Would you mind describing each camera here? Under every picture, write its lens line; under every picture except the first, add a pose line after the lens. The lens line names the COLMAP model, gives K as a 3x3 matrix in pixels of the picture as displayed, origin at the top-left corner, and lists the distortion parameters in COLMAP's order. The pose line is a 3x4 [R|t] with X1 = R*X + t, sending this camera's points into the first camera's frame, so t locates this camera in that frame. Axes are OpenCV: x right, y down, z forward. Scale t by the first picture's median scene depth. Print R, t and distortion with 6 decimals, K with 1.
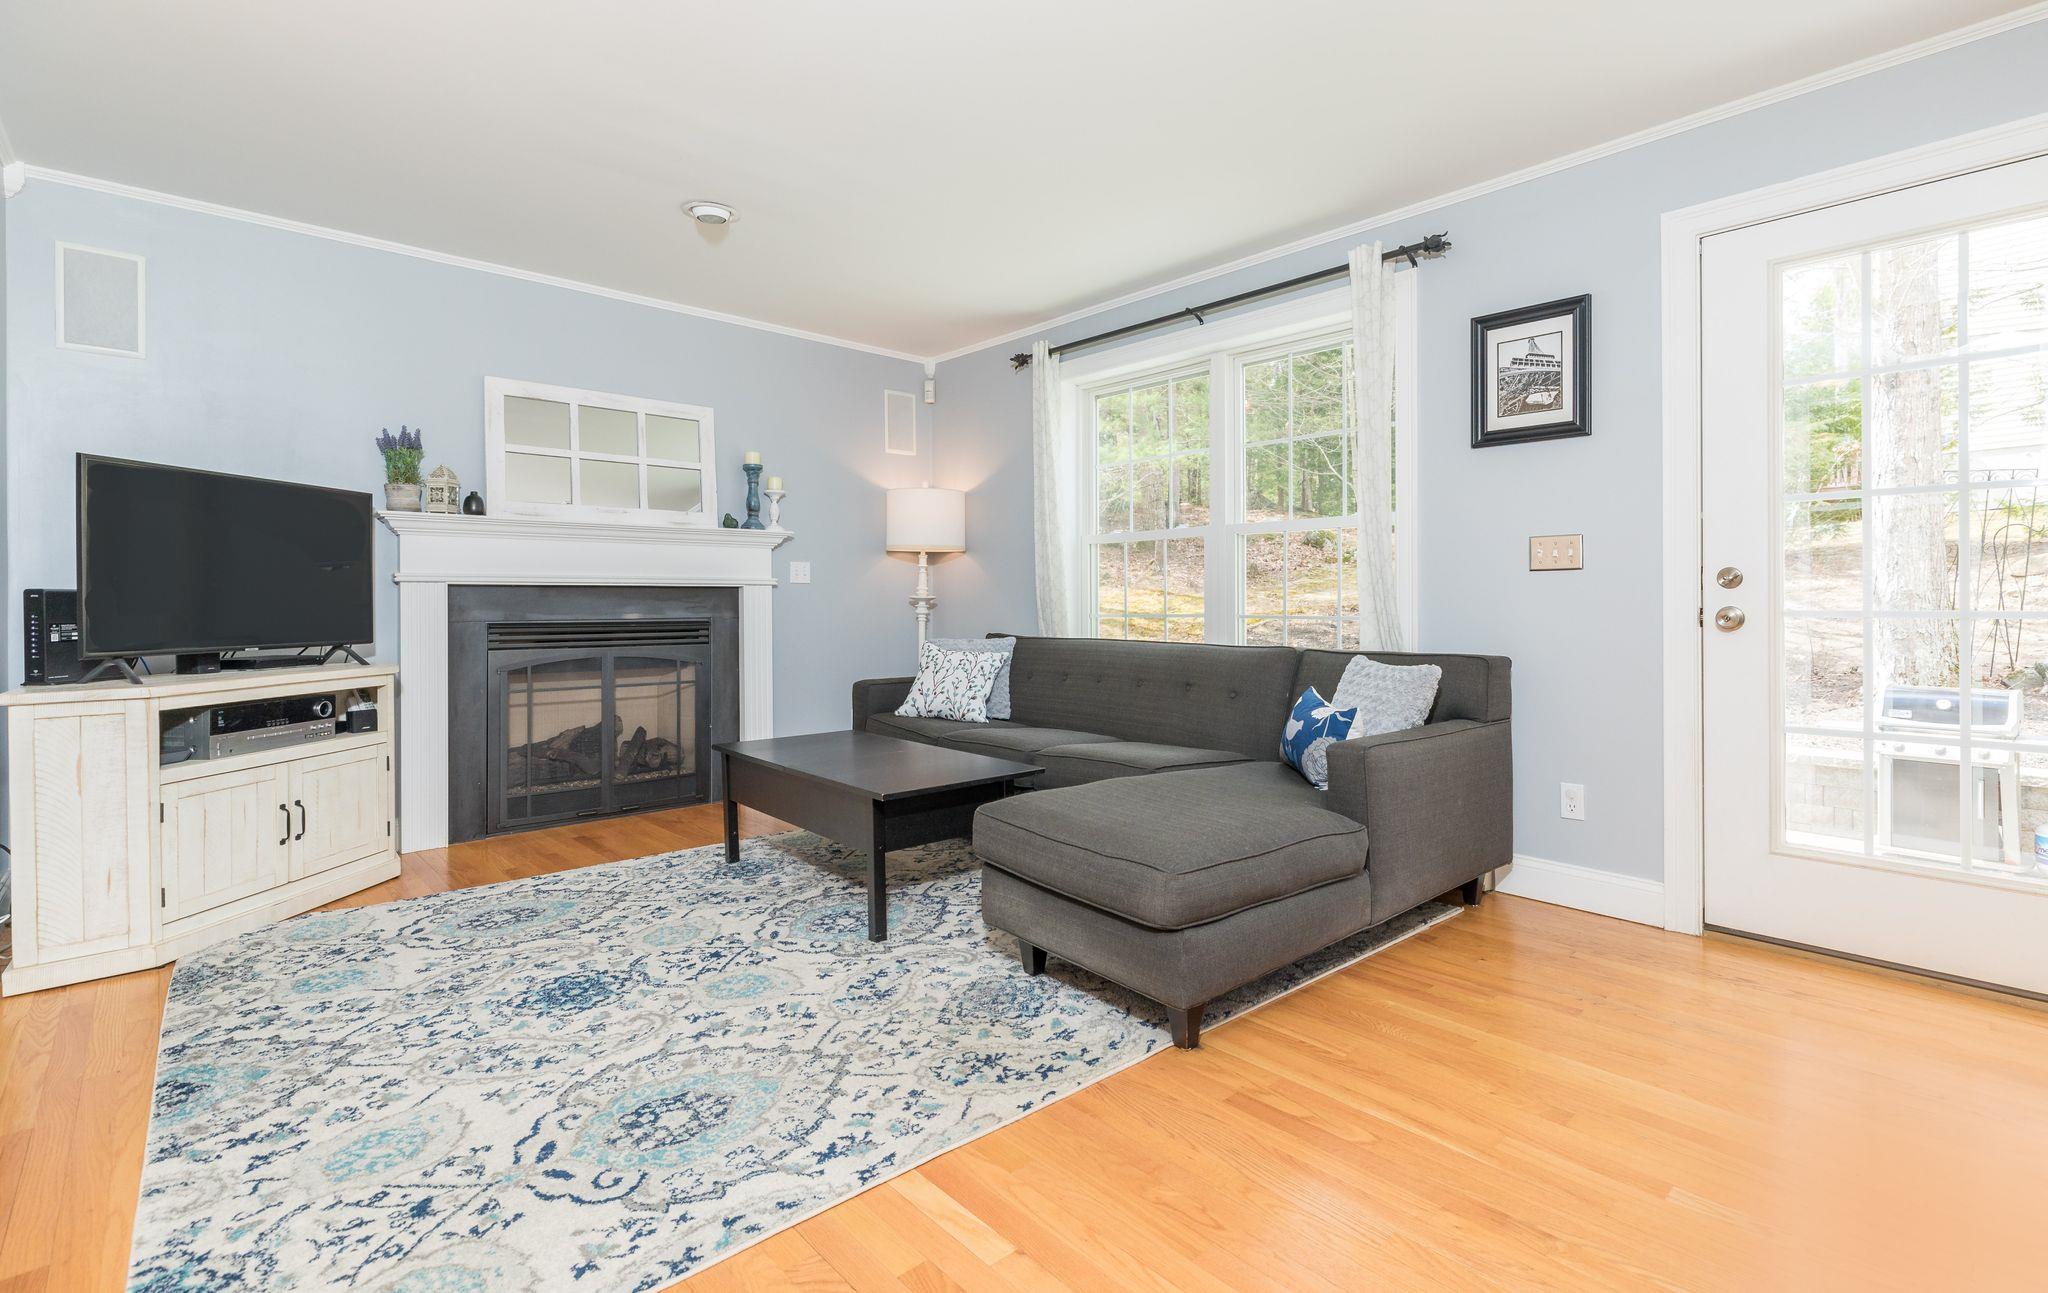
lens RADIAL K [[944.1, 0, 1033.9], [0, 944.1, 600.3], [0, 0, 1]] dist [0.001965, -0.000392]
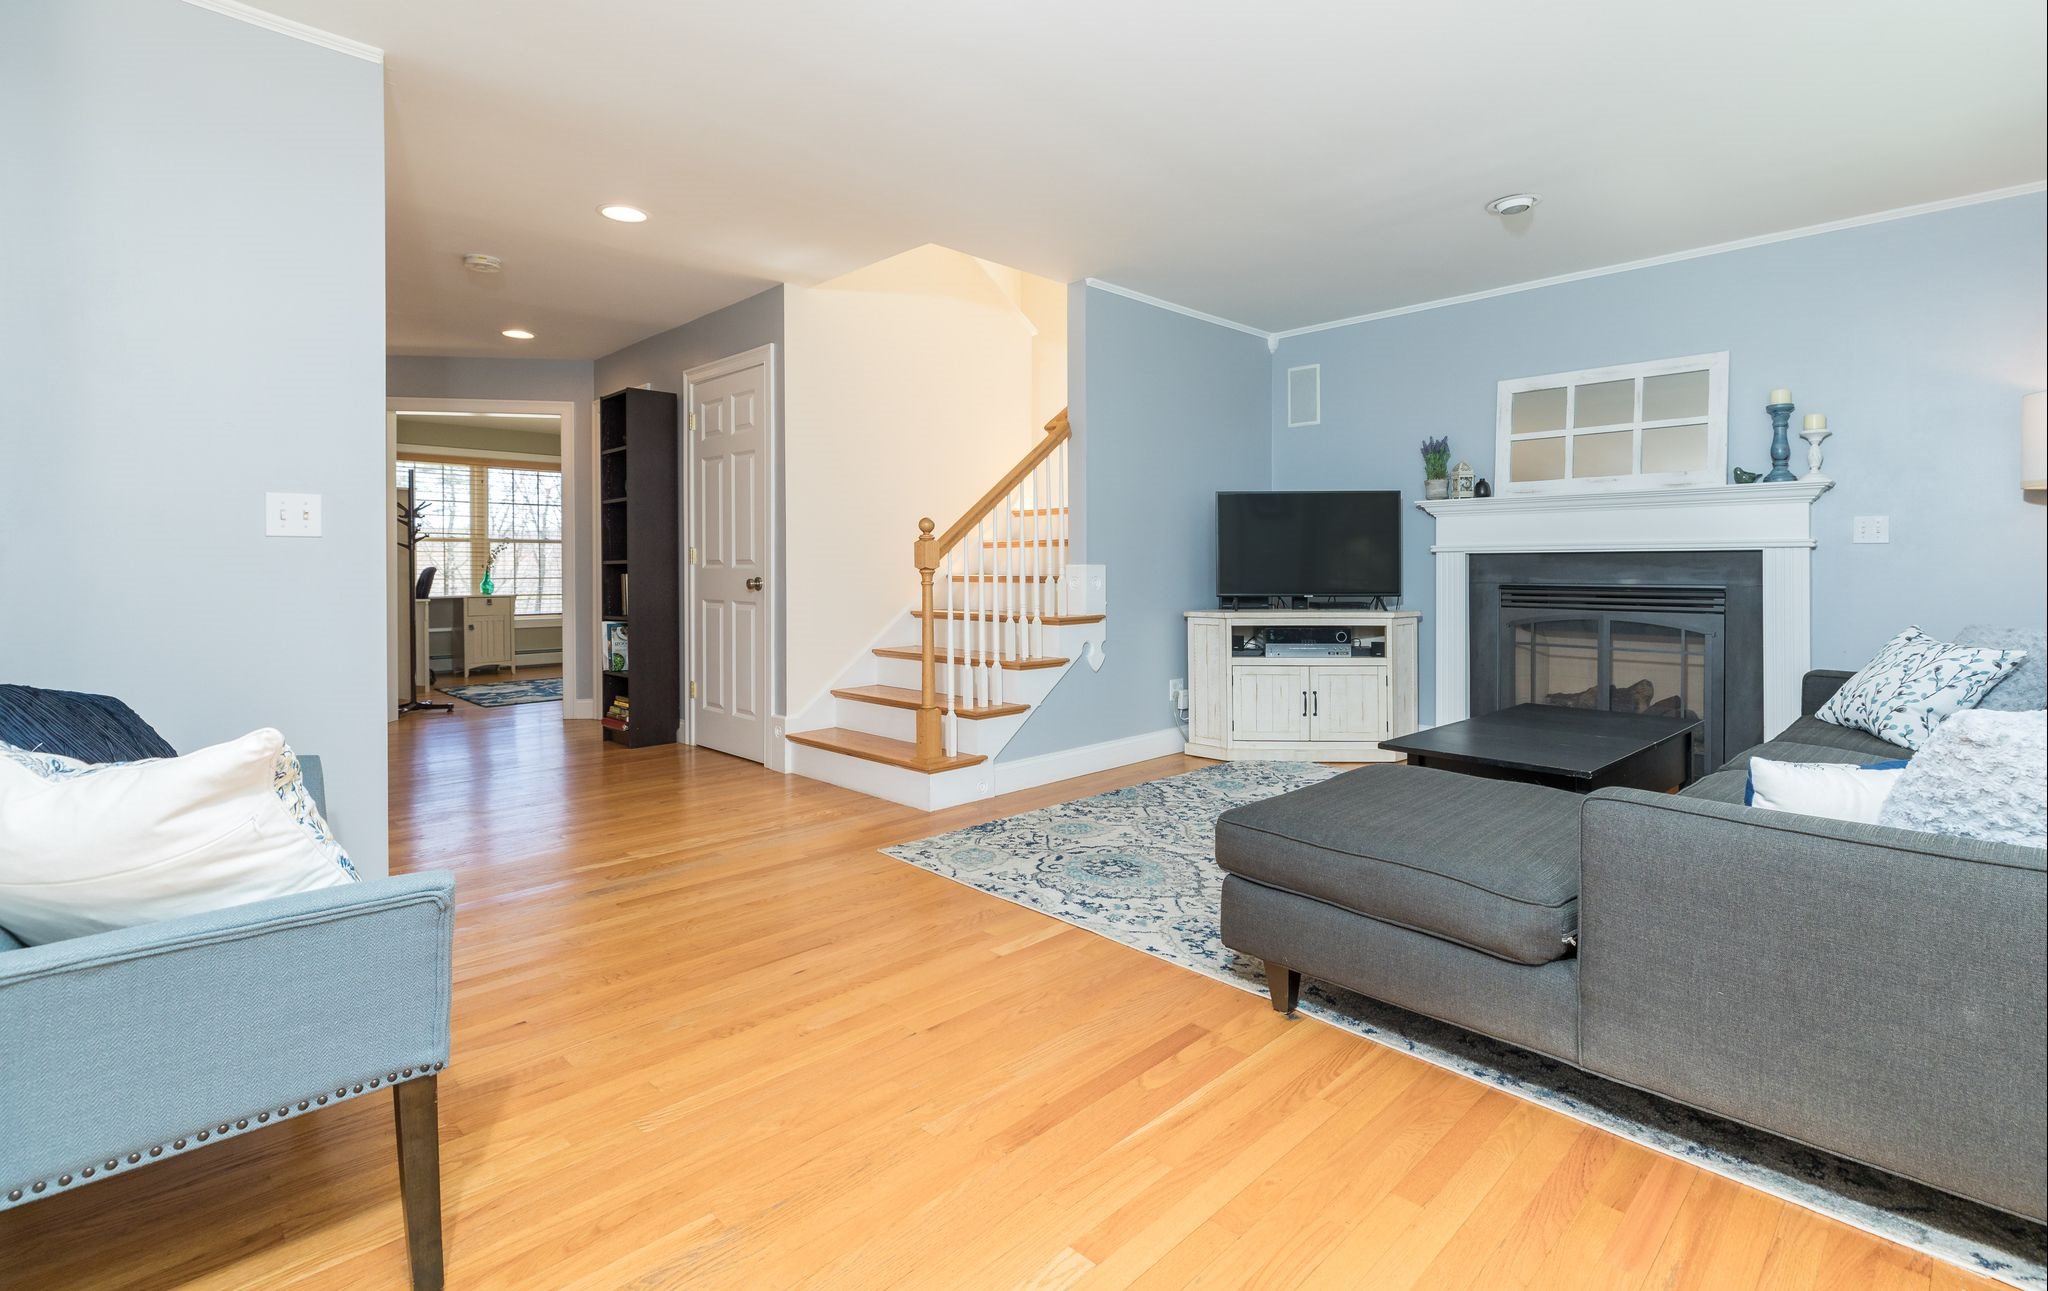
lens RADIAL K [[944.1, 0, 1064.7], [0, 944.1, 572.8], [0, 0, 1]] dist [0.001965, -0.000392]
pose [[0.056650, 0.009317, -0.998351, 0.783276], [0.004456, 0.999944, 0.009584, -0.006790], [0.998384, -0.004992, 0.056606, 0.477753]]
